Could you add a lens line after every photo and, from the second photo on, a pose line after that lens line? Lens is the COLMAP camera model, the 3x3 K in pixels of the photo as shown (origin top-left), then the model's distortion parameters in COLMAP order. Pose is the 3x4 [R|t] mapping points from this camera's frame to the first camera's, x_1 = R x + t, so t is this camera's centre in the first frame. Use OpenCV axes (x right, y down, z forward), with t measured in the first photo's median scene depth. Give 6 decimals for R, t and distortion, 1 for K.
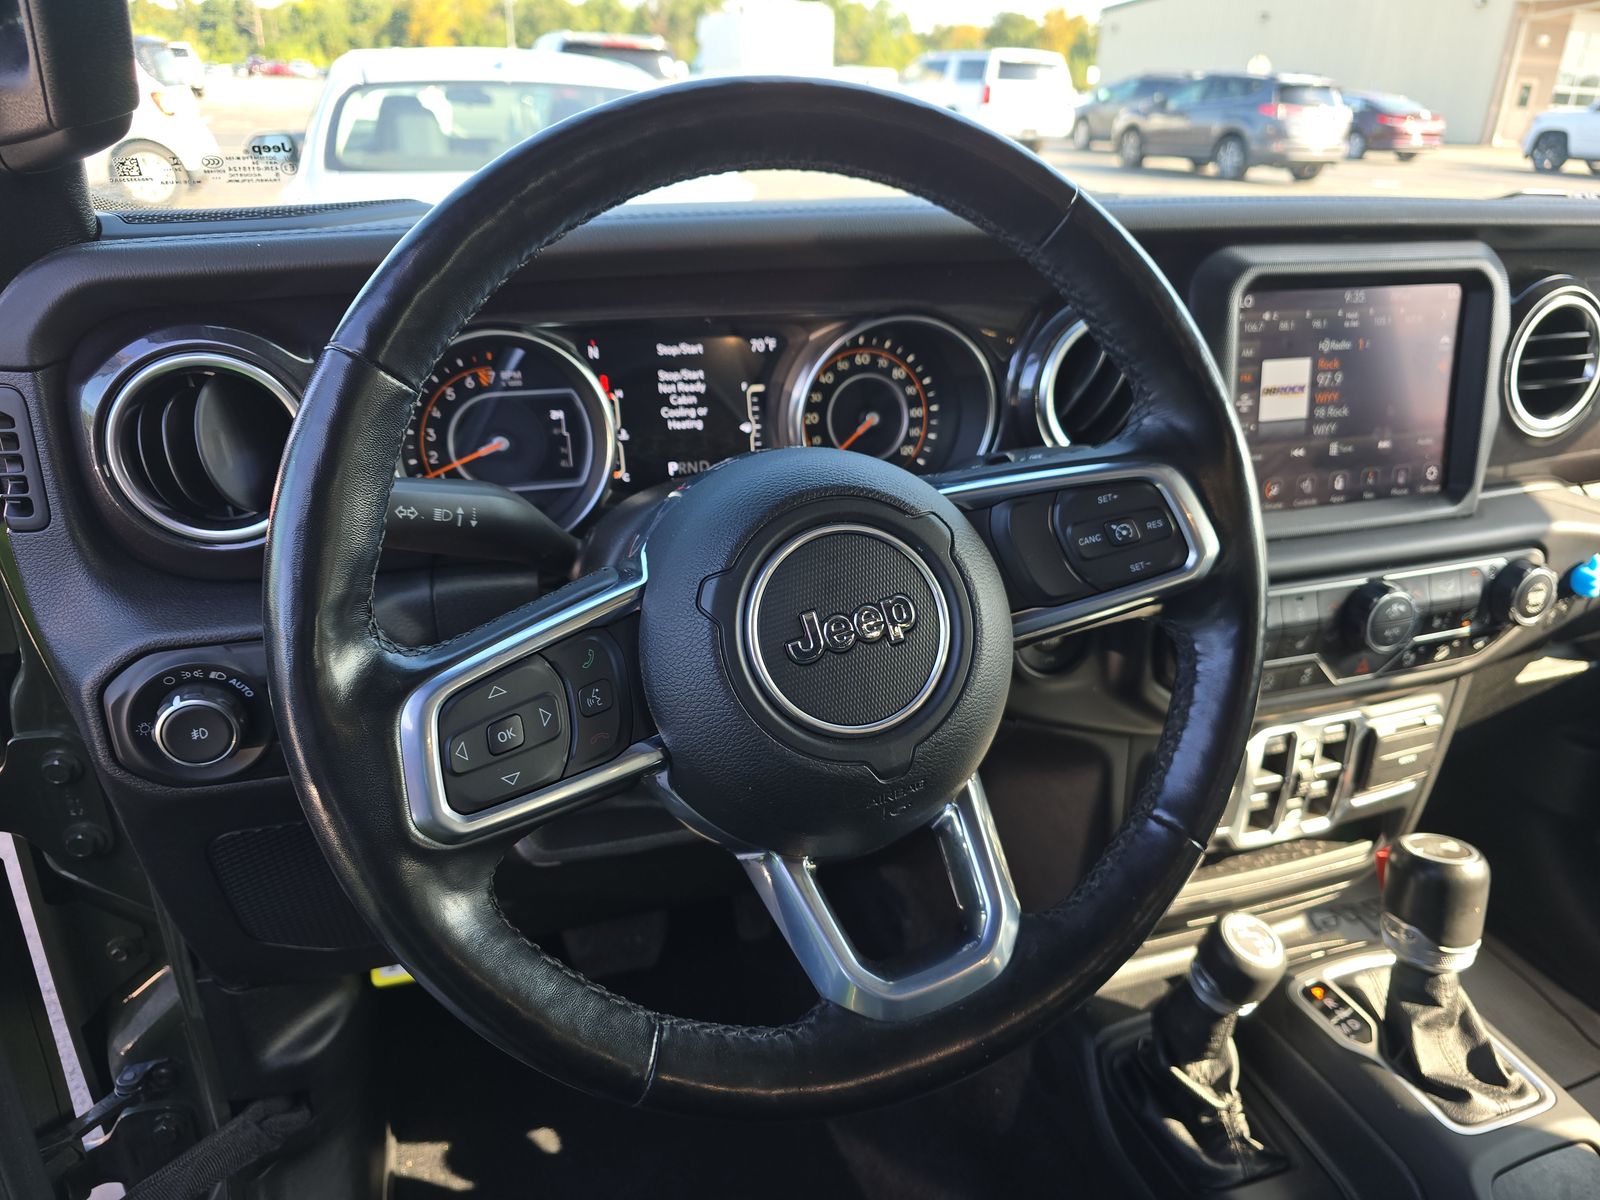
lens RADIAL K [[1106.2, 0, 801.5], [0, 1106.2, 566.4], [0, 0, 1]] dist [0.028949, -0.035420]
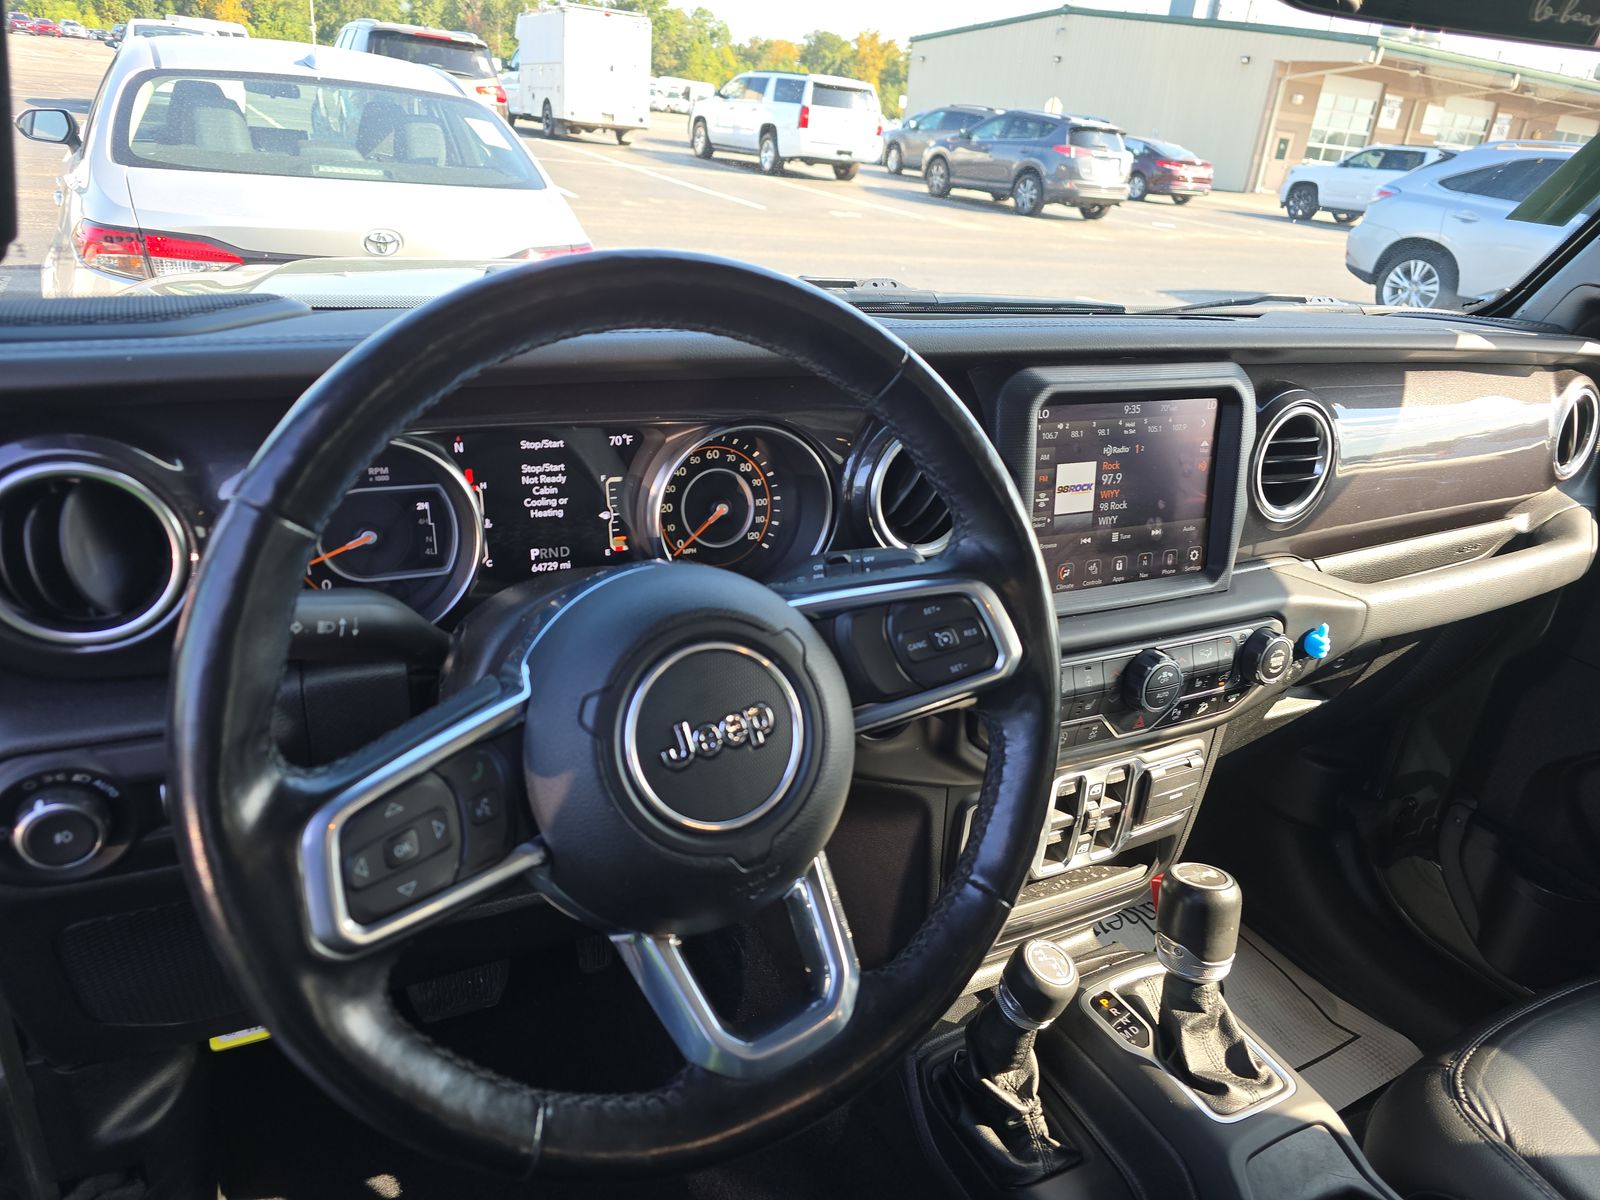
lens RADIAL K [[1084.1, 0, 797.9], [0, 1084.1, 563.8], [0, 0, 1]] dist [0.062141, -0.059582]
pose [[0.987096, -0.000047, 0.160128, -0.033399], [0.000397, 0.999998, -0.002152, -0.076090], [-0.160128, 0.002188, 0.987094, -0.076184]]
